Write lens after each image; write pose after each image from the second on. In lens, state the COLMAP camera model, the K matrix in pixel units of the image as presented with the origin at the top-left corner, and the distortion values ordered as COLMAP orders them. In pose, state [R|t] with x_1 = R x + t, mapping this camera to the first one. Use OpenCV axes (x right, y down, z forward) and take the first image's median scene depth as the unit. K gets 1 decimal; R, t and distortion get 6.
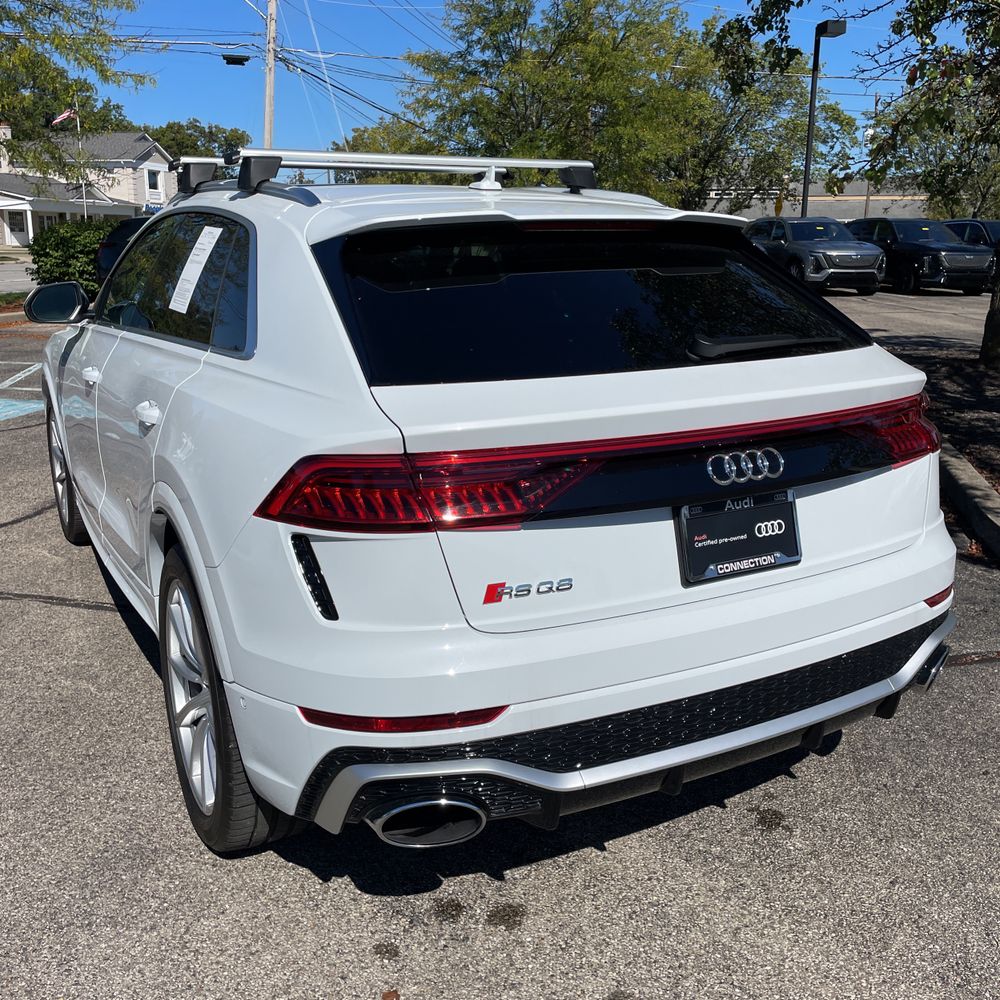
lens RADIAL K [[991.9, 0, 505.4], [0, 991.9, 518.5], [0, 0, 1]] dist [0.077635, -0.107816]
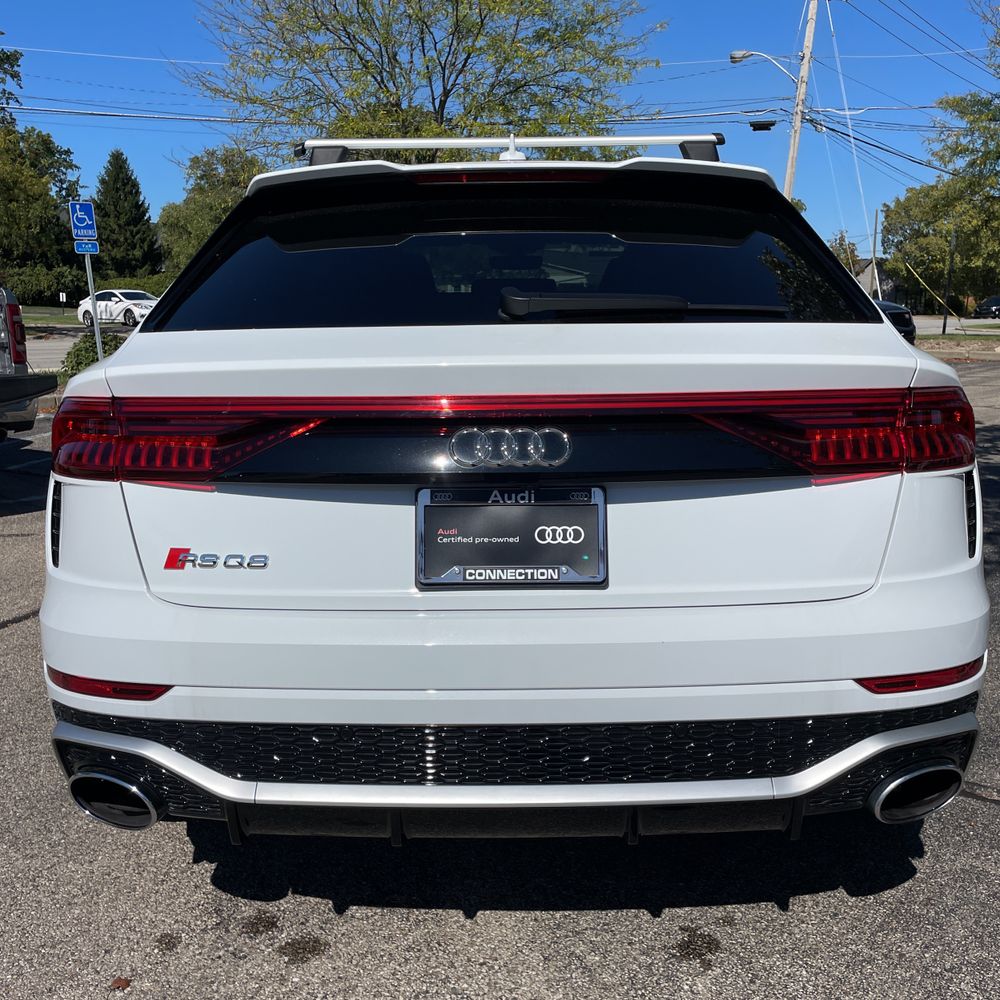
lens RADIAL K [[991.9, 0, 505.4], [0, 991.9, 518.5], [0, 0, 1]] dist [0.077635, -0.107816]
pose [[0.867463, 0.093876, -0.488565, 0.544638], [-0.124086, 0.991826, -0.029743, 0.022937], [0.481779, 0.086425, 0.872021, 0.275077]]
